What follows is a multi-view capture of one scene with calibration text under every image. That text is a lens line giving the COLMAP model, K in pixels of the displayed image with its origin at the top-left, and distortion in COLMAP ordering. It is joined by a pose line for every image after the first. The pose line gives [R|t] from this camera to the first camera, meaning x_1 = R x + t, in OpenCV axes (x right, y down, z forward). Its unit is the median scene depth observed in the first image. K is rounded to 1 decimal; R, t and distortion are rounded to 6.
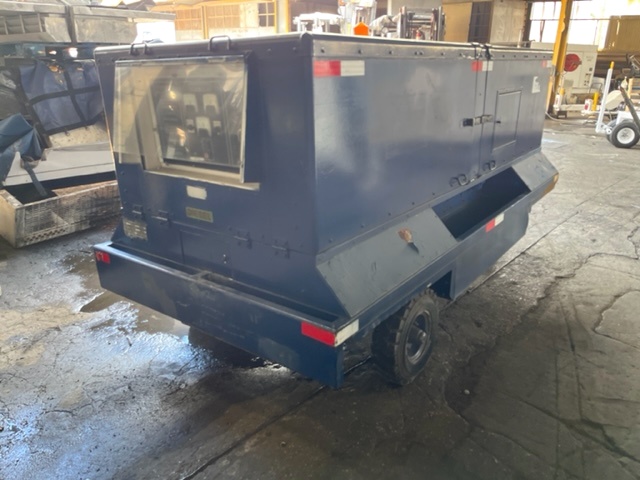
lens RADIAL K [[488.7, 0, 318.2], [0, 488.7, 239.4], [0, 0, 1]] dist [0.007885, -0.015201]
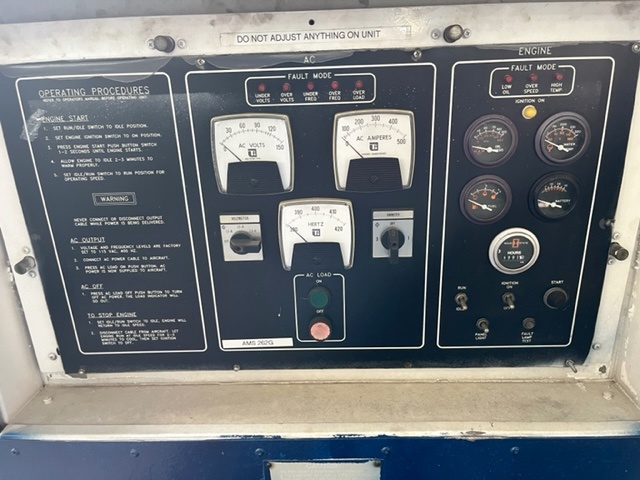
lens RADIAL K [[488.7, 0, 320.7], [0, 488.7, 235.6], [0, 0, 1]] dist [0.007885, -0.015201]
pose [[0.819824, -0.182993, 0.542588, -0.369493], [0.202712, 0.978947, 0.023871, -0.231431], [-0.535533, 0.090419, 0.839660, 0.756793]]
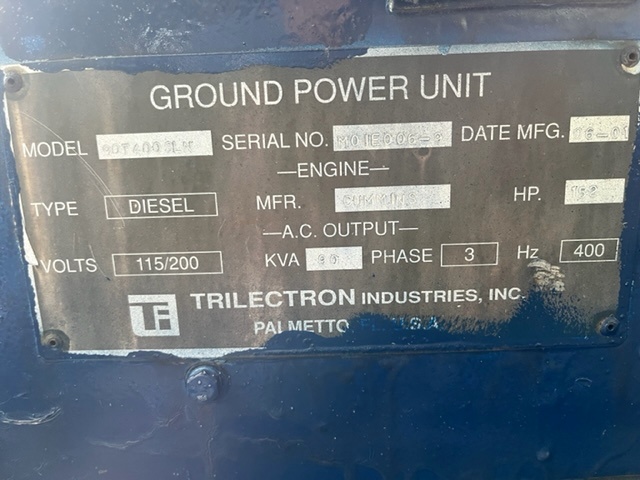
lens RADIAL K [[488.7, 0, 320.2], [0, 488.7, 239.6], [0, 0, 1]] dist [0.007885, -0.015201]
pose [[0.804482, -0.137057, 0.577948, -0.487731], [0.214581, 0.974362, -0.067624, -0.014018], [-0.553862, 0.178419, 0.813267, 1.119459]]
